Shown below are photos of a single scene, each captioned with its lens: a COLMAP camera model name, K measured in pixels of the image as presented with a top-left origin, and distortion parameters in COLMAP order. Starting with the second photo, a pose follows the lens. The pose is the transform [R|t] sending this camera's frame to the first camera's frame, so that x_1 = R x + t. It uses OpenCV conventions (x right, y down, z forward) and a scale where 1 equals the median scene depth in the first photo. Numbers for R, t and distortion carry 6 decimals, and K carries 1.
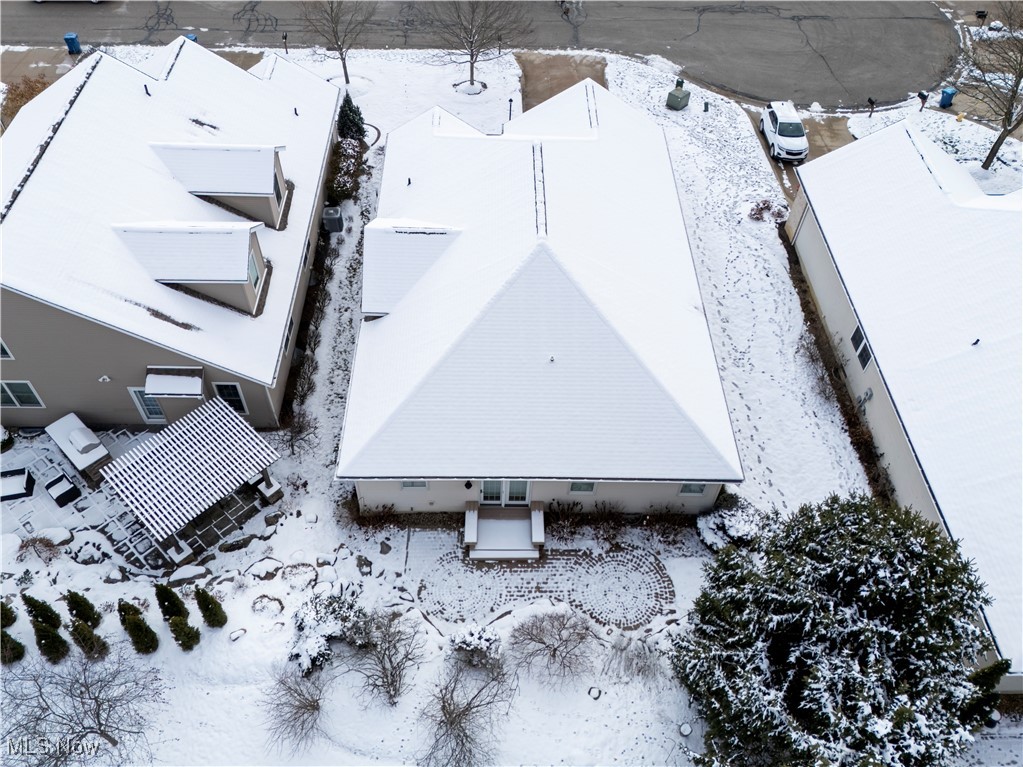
lens RADIAL K [[812.6, 0, 514.3], [0, 812.6, 349.3], [0, 0, 1]] dist [0.058821, -0.012771]
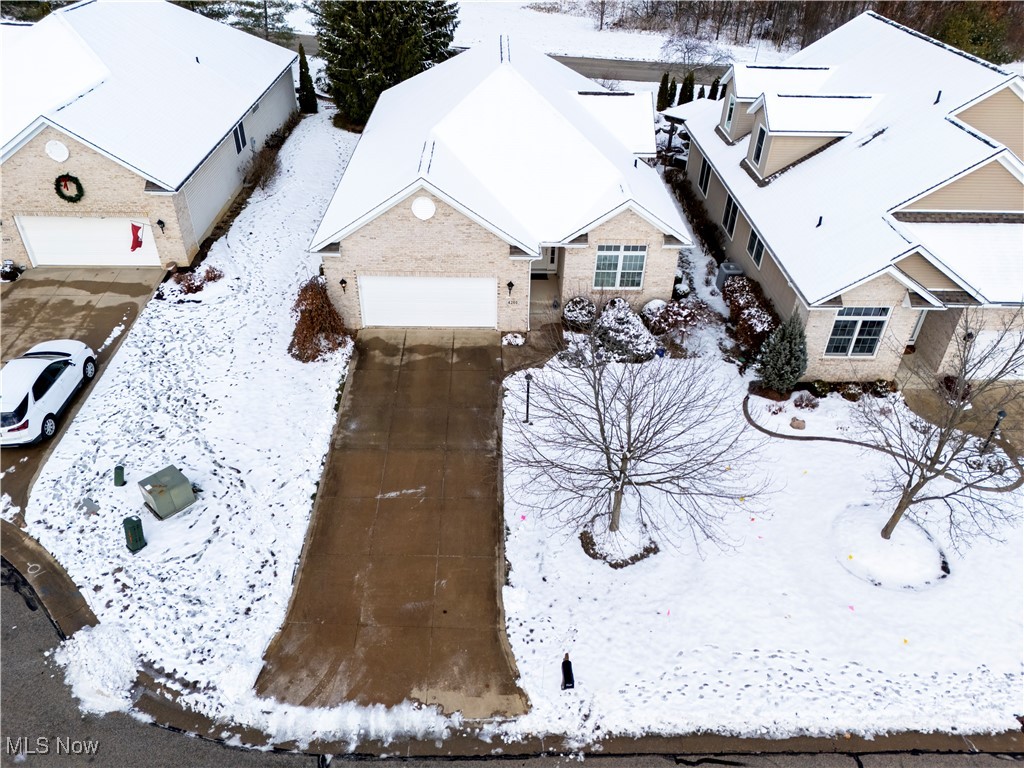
lens RADIAL K [[745.9, 0, 516.8], [0, 745.9, 383.1], [0, 0, 1]] dist [0.072770, -0.071696]
pose [[-0.998004, -0.046789, -0.042413, 0.039846], [-0.047034, 0.102551, 0.993615, -1.269042], [-0.042141, 0.993627, -0.104547, 1.657374]]
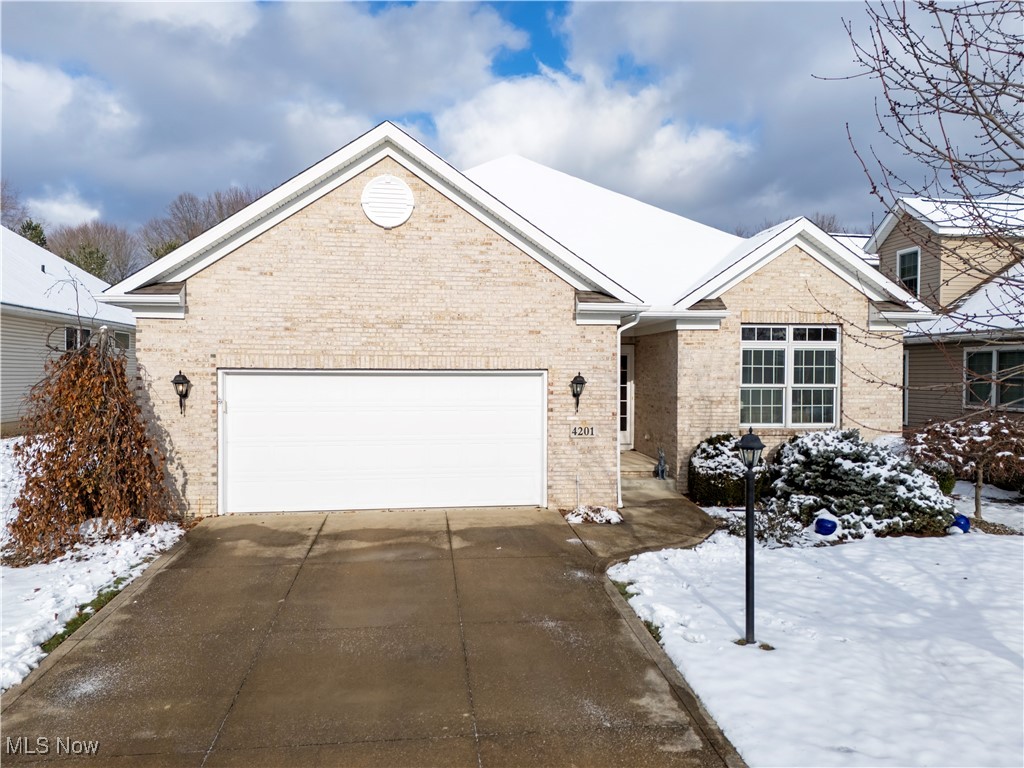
lens RADIAL K [[745.9, 0, 516.8], [0, 745.9, 383.1], [0, 0, 1]] dist [0.072770, -0.071696]
pose [[-0.993128, -0.042484, -0.109050, 0.092399], [-0.110726, 0.642851, 0.757946, -0.660615], [0.037902, 0.764812, -0.643137, 1.700126]]
